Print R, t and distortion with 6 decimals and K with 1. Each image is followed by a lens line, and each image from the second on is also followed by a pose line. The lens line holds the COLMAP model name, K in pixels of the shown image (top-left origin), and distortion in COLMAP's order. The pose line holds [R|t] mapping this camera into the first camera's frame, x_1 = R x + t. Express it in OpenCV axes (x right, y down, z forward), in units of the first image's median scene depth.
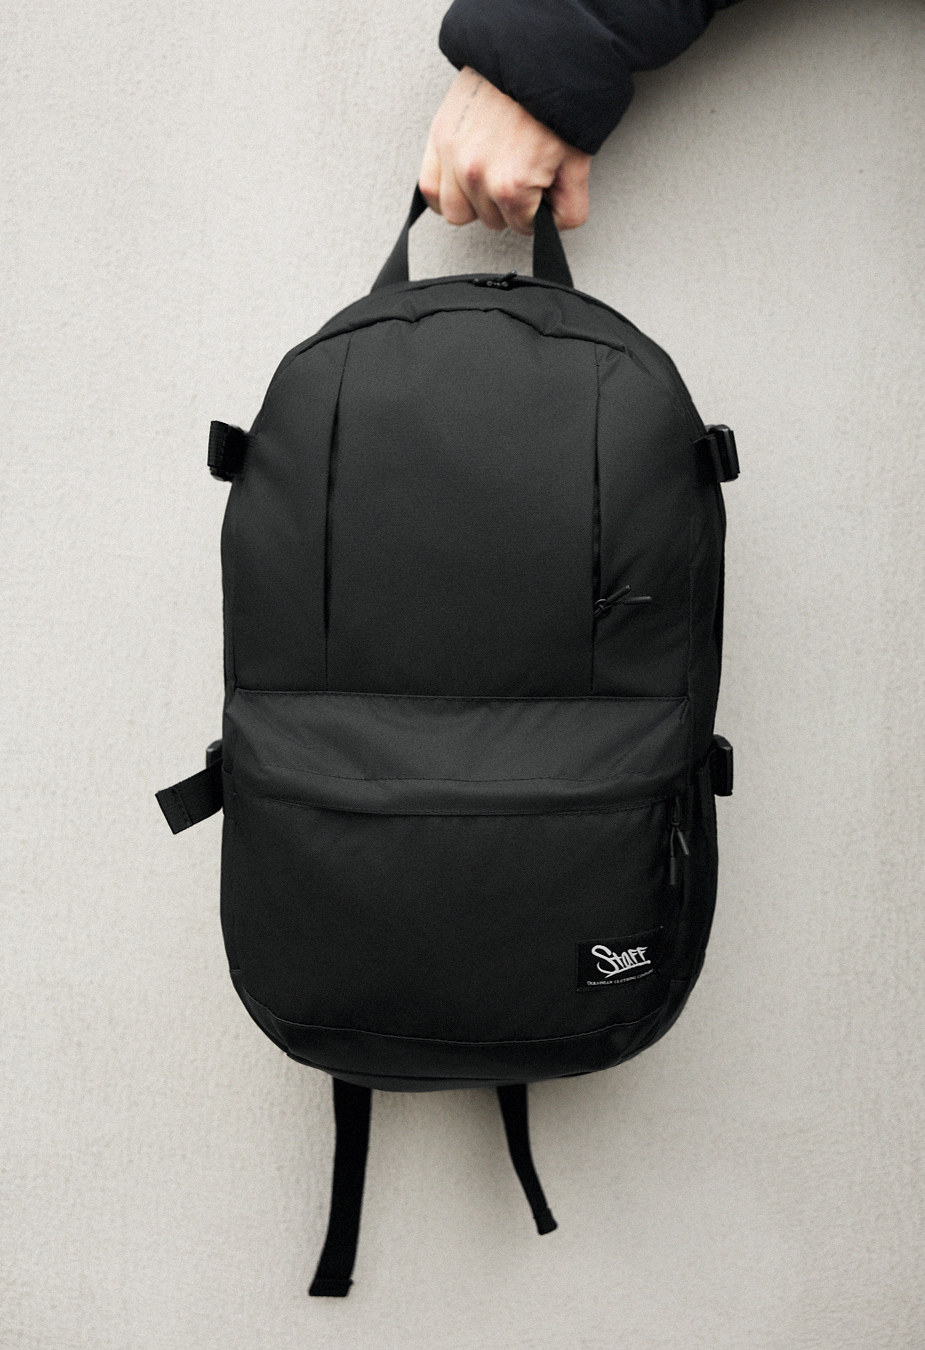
lens RADIAL K [[4173.5, 0, 462.5], [0, 4173.5, 675.0], [0, 0, 1]] dist [0.695948, 0.001381]
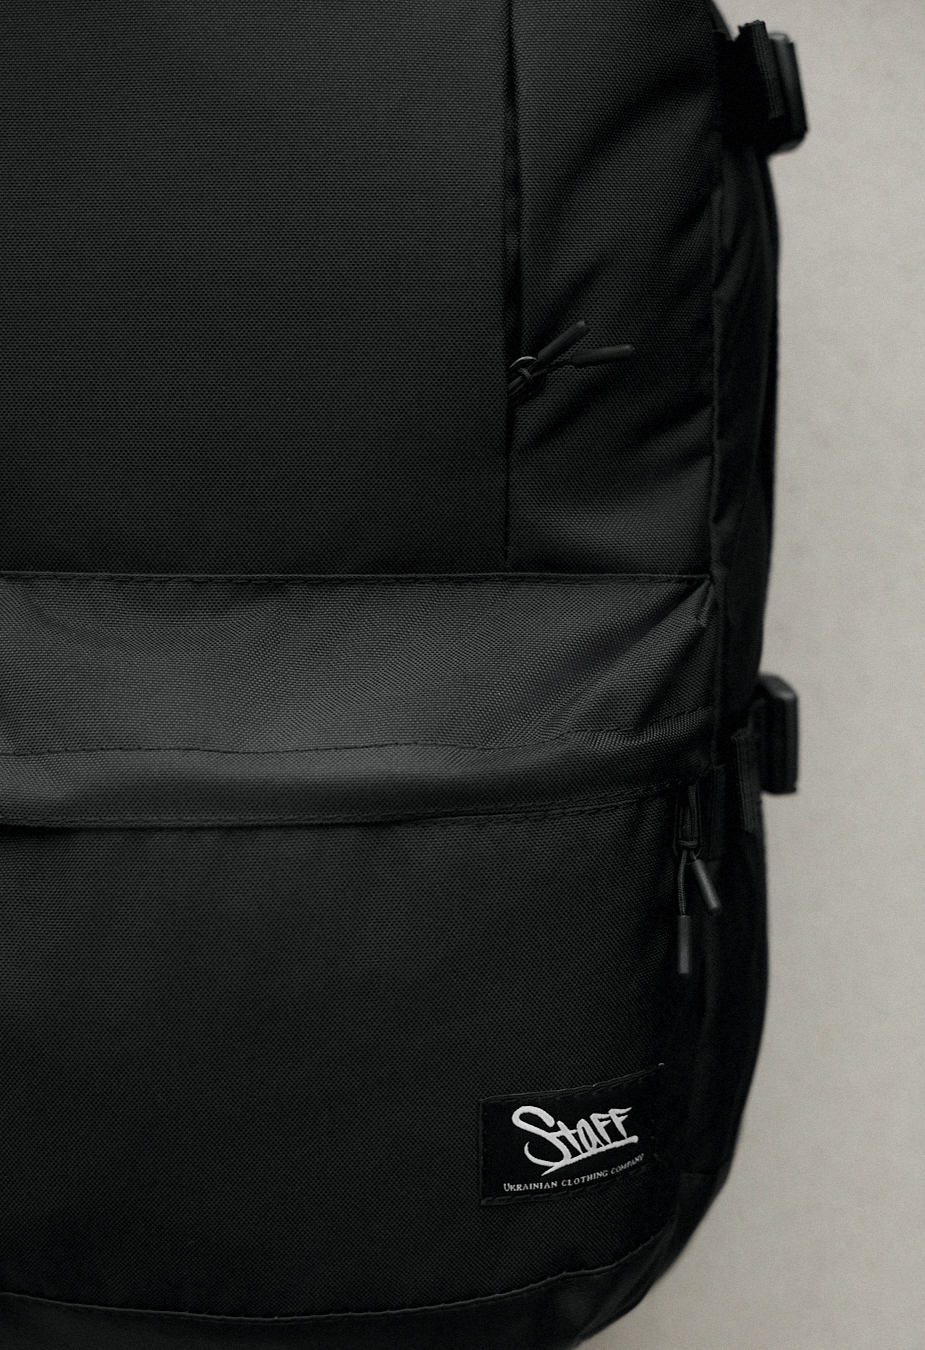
lens RADIAL K [[4171.1, 0, 462.4], [0, 4171.1, 810.9], [0, 0, 1]] dist [0.756924, 0.221900]
pose [[0.999830, -0.013060, 0.012995, 0.019681], [0.013024, 0.999911, 0.002902, 0.030323], [-0.013032, -0.002732, 0.999911, 0.534502]]
